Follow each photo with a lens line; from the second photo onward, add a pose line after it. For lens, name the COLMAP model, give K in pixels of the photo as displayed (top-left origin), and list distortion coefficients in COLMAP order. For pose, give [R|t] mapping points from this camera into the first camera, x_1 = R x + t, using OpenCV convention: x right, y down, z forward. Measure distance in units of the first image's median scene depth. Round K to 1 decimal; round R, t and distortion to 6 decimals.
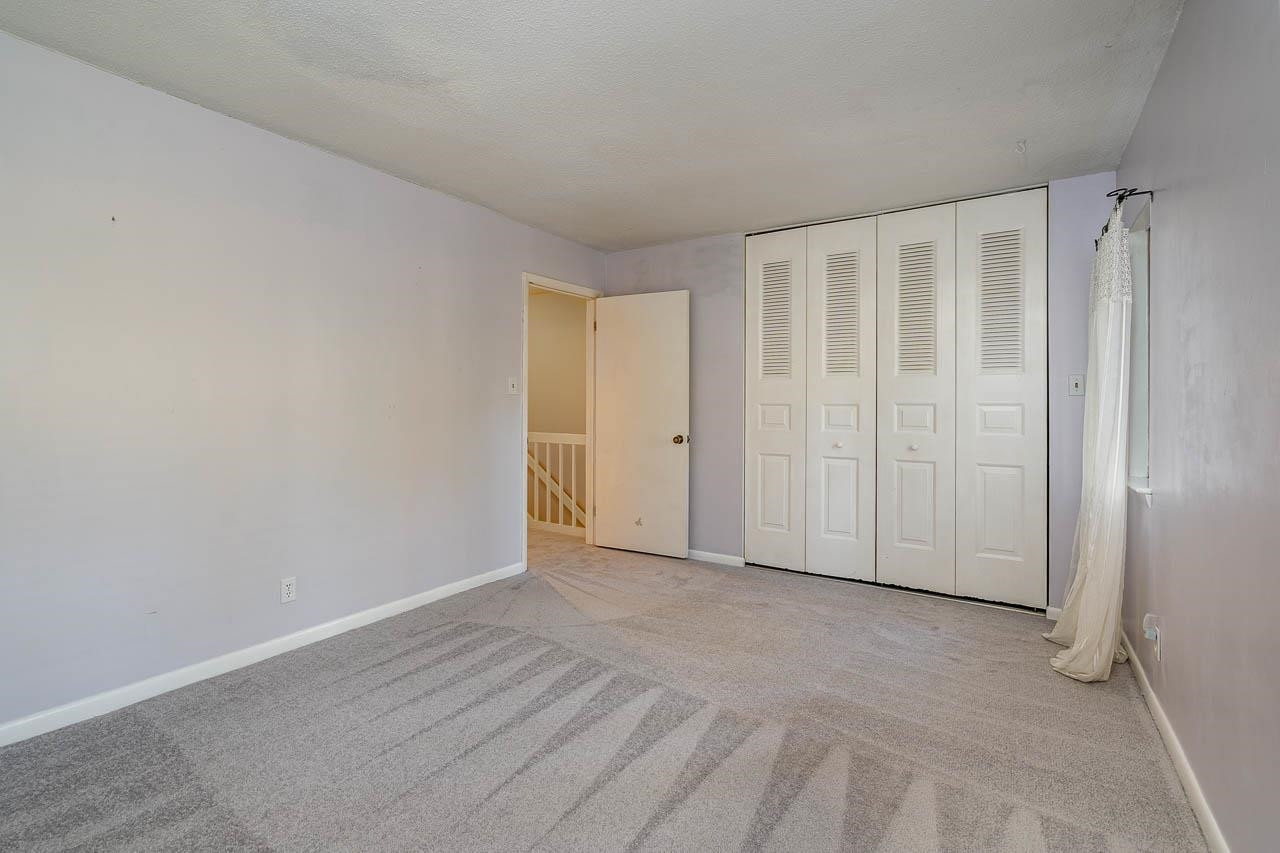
lens RADIAL K [[588.9, 0, 631.4], [0, 588.9, 410.3], [0, 0, 1]] dist [-0.000315, 0.000729]
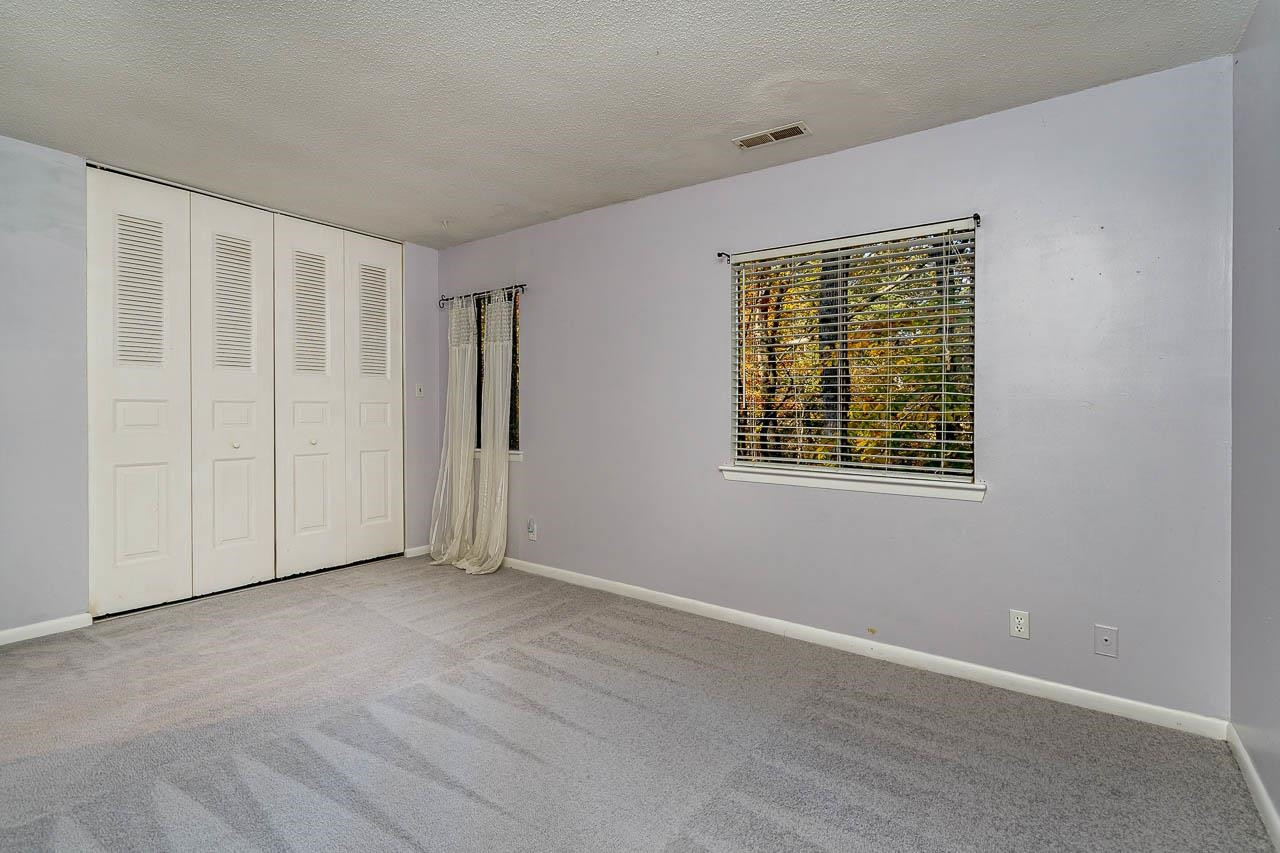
lens RADIAL K [[588.9, 0, 631.4], [0, 588.9, 410.3], [0, 0, 1]] dist [-0.000315, 0.000729]
pose [[0.064261, -0.009370, 0.997889, -0.561041], [-0.003047, 0.999949, 0.009586, -0.006995], [-0.997929, -0.003657, 0.064229, 0.339505]]
